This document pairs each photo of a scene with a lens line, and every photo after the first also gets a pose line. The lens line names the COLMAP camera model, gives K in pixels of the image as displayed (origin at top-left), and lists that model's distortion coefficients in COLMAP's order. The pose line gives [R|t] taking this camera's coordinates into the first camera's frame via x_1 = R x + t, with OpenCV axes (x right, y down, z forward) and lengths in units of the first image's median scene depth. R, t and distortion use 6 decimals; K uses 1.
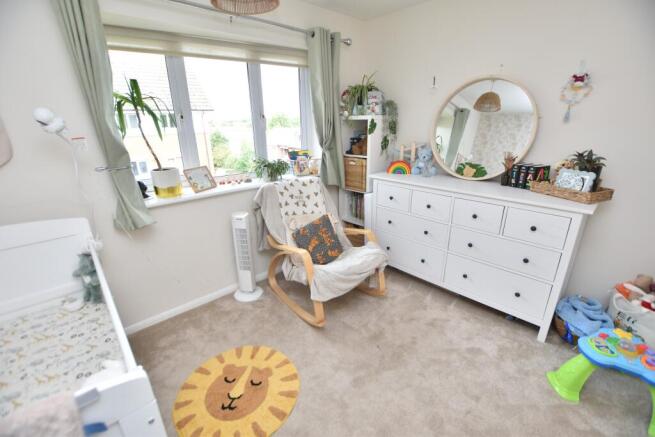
lens RADIAL K [[288.2, 0, 326.3], [0, 288.2, 219.9], [0, 0, 1]] dist [-0.027898, 0.002780]
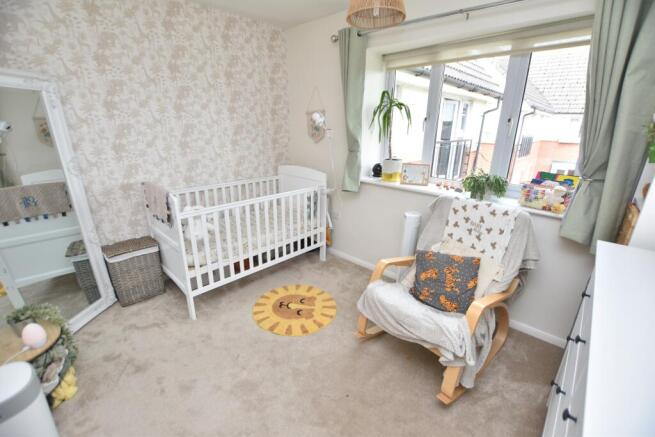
lens RADIAL K [[288.2, 0, 326.3], [0, 288.2, 217.5], [0, 0, 1]] dist [-0.027898, 0.002780]
pose [[0.079931, 0.336149, -0.938411, 0.627231], [-0.337211, 0.895036, 0.291889, -0.197231], [0.938030, 0.293111, 0.184894, 0.505148]]
